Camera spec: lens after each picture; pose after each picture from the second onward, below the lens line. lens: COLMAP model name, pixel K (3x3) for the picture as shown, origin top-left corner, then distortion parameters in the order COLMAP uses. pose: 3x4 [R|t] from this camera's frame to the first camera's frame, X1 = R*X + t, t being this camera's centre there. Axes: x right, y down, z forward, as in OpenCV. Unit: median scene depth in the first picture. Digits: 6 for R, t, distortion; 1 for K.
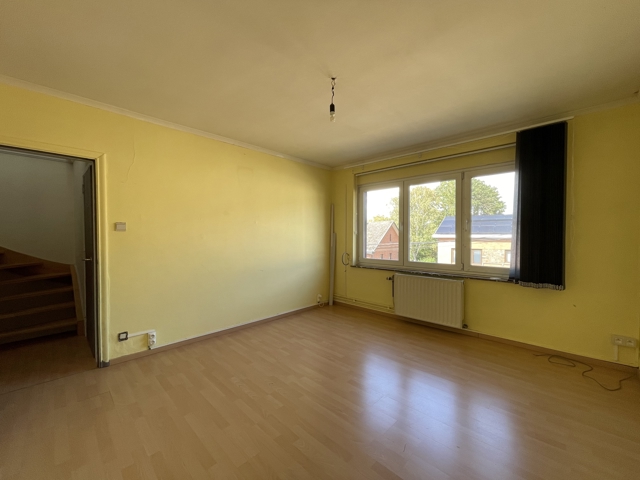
lens RADIAL K [[259.1, 0, 318.9], [0, 259.1, 241.6], [0, 0, 1]] dist [0.000265, -0.000104]
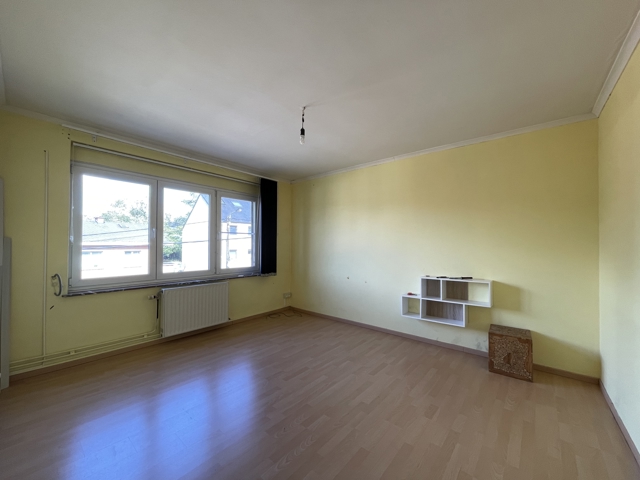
lens RADIAL K [[259.1, 0, 318.9], [0, 259.1, 241.6], [0, 0, 1]] dist [0.000265, -0.000104]
pose [[-0.065758, 0.008428, 0.997800, -0.627460], [0.014515, 0.999867, -0.007489, -0.018959], [-0.997730, 0.013991, -0.065871, 0.595161]]
